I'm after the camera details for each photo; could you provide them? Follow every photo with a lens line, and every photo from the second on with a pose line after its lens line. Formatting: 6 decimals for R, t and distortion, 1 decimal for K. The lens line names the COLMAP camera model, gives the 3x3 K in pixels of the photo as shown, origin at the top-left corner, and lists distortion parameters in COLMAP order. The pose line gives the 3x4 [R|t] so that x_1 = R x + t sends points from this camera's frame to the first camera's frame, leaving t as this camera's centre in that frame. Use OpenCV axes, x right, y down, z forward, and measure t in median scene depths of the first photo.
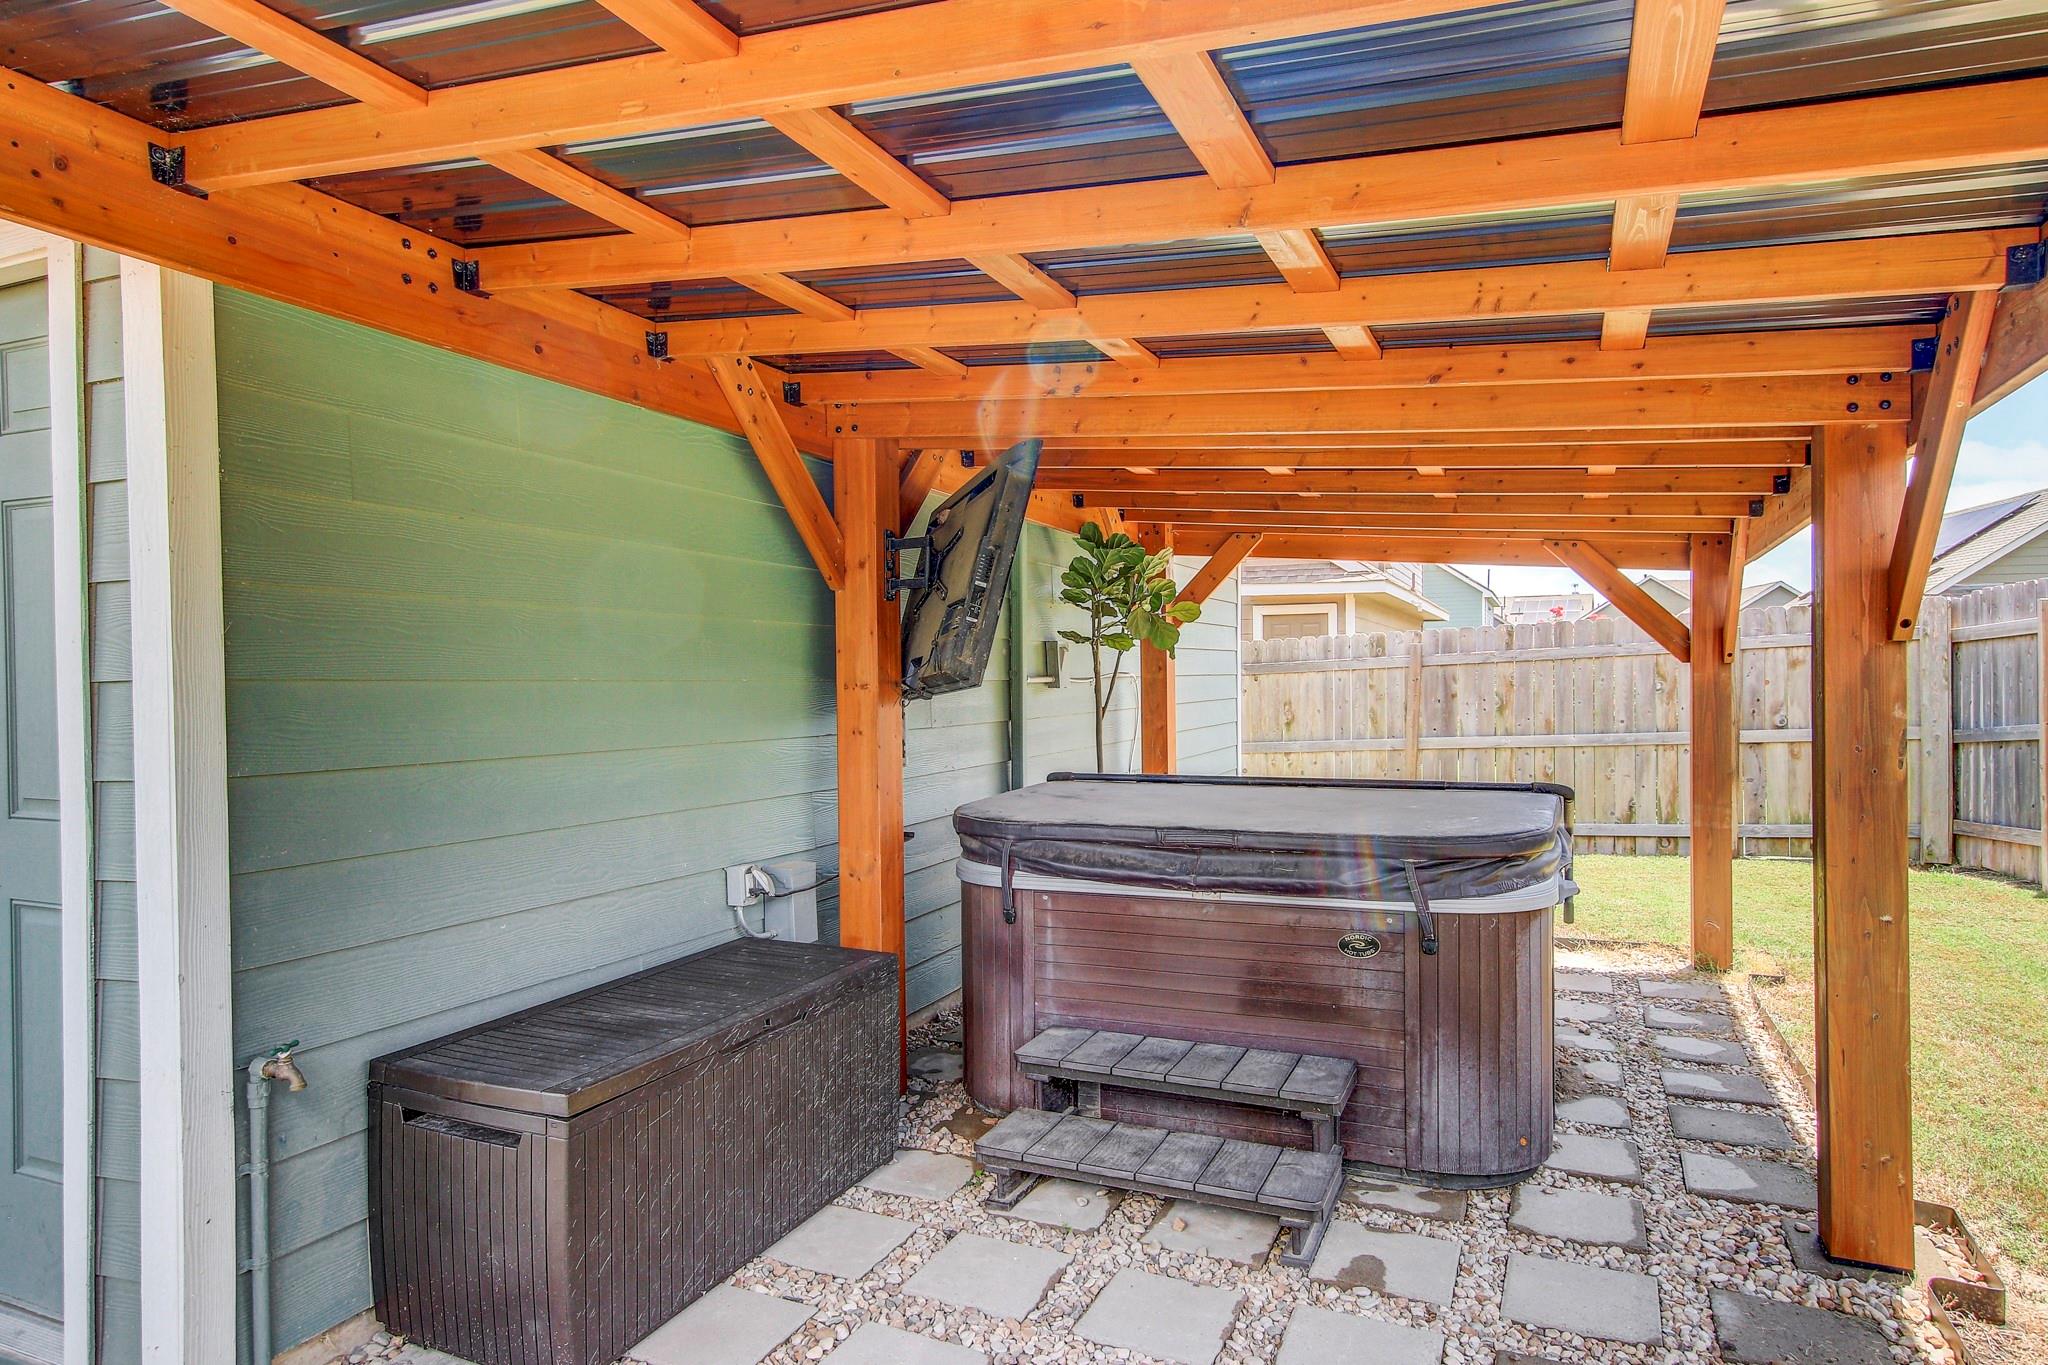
lens RADIAL K [[1219.2, 0, 1027.7], [0, 1219.2, 695.3], [0, 0, 1]] dist [0.006738, 0.005885]
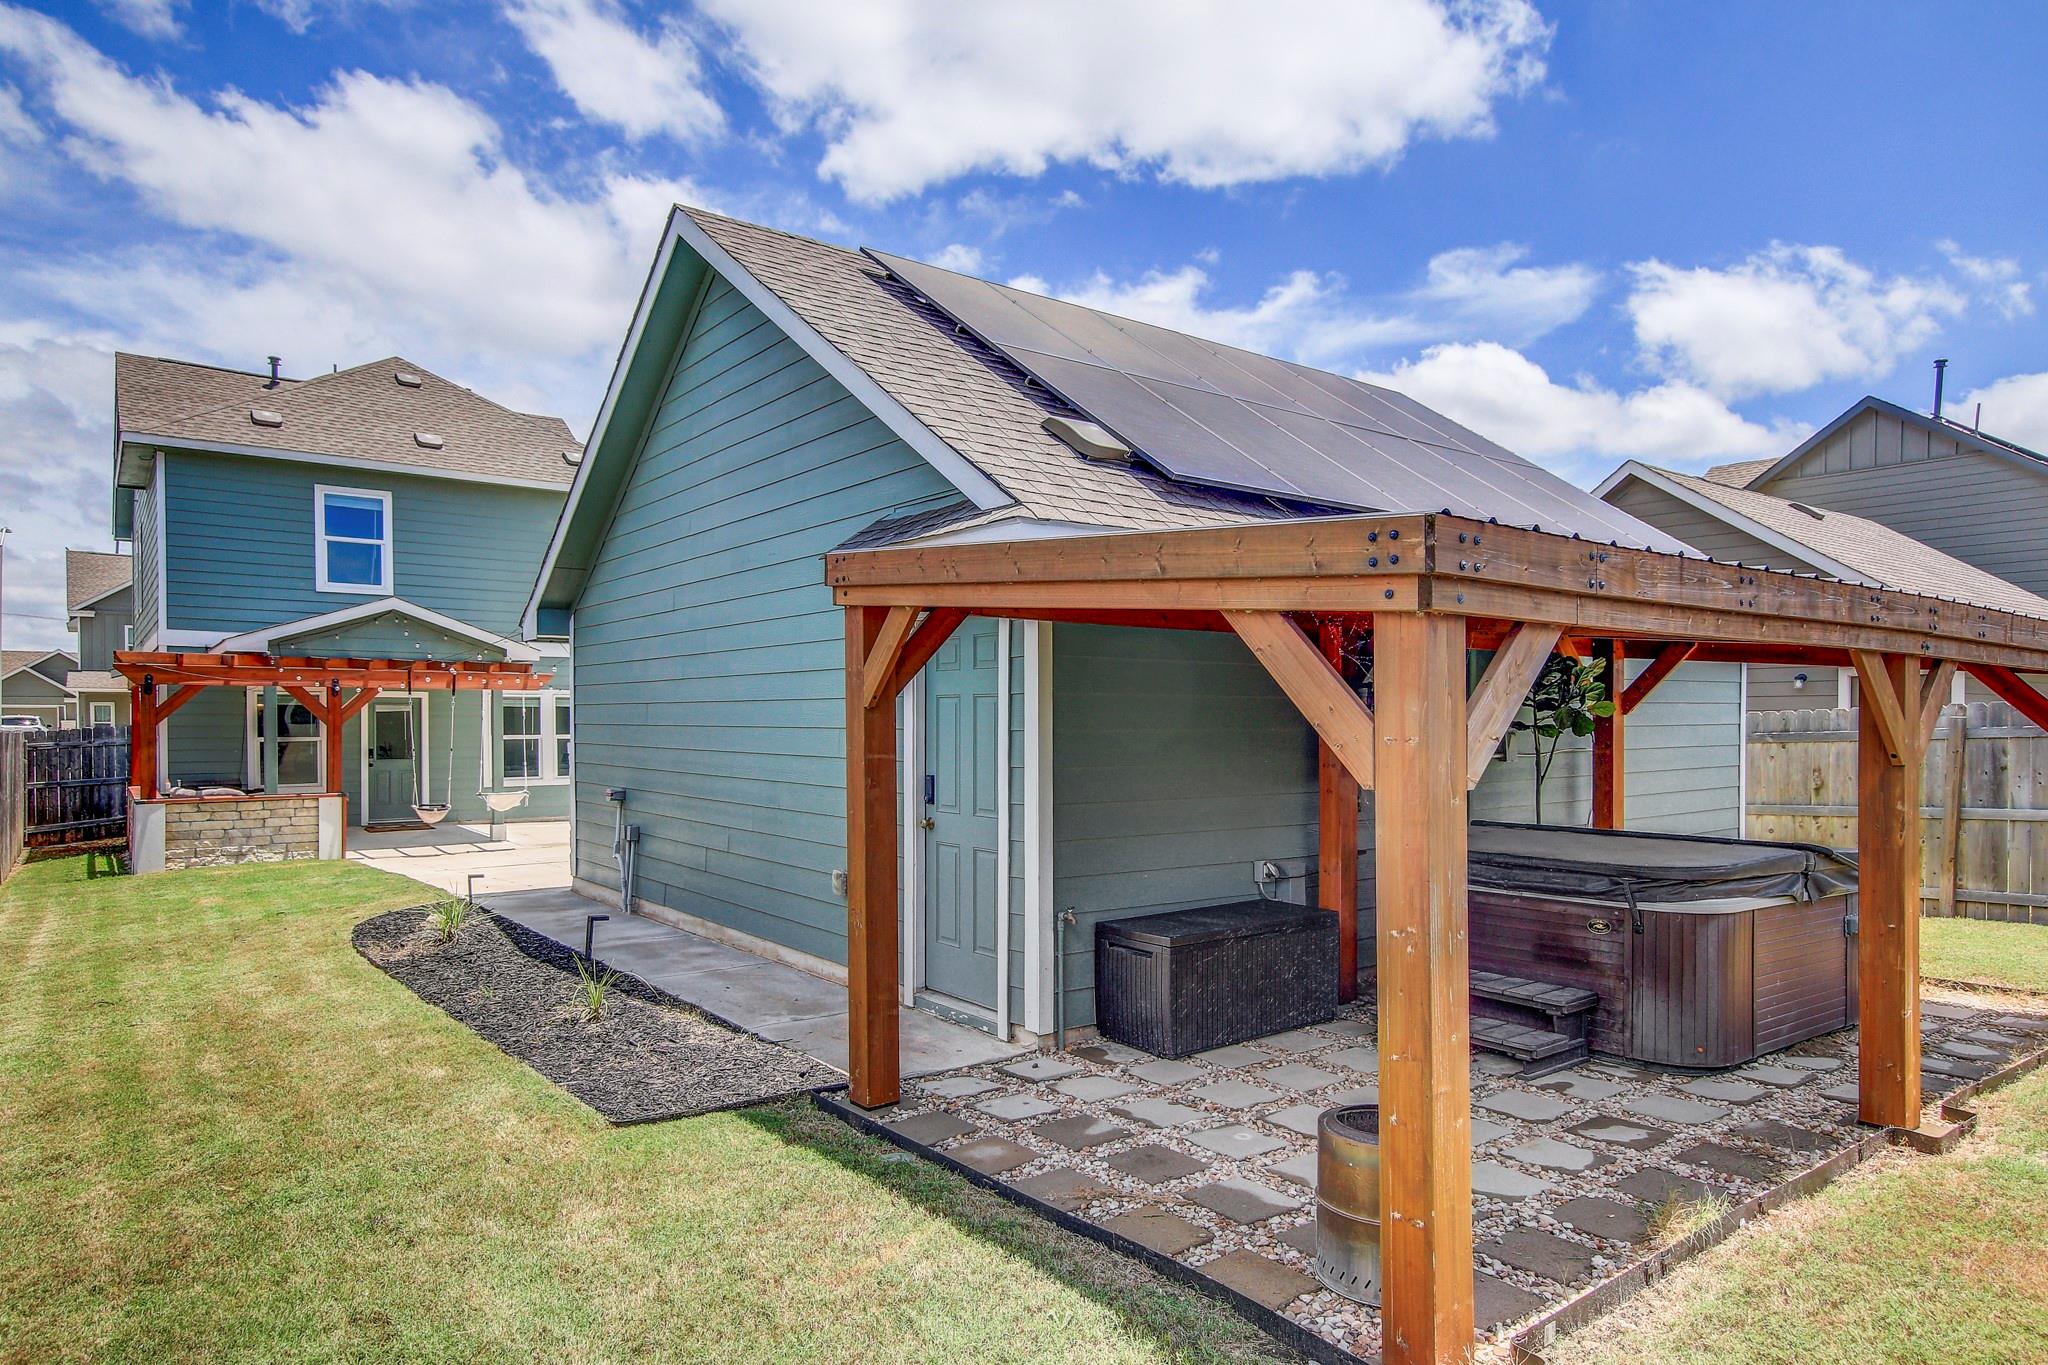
lens RADIAL K [[1219.2, 0, 1027.0], [0, 1219.2, 700.6], [0, 0, 1]] dist [0.006738, 0.005885]
pose [[0.880153, 0.001972, -0.474686, 0.384720], [-0.014740, 0.999623, -0.023179, -0.066211], [0.474461, 0.027398, 0.879850, -0.945331]]
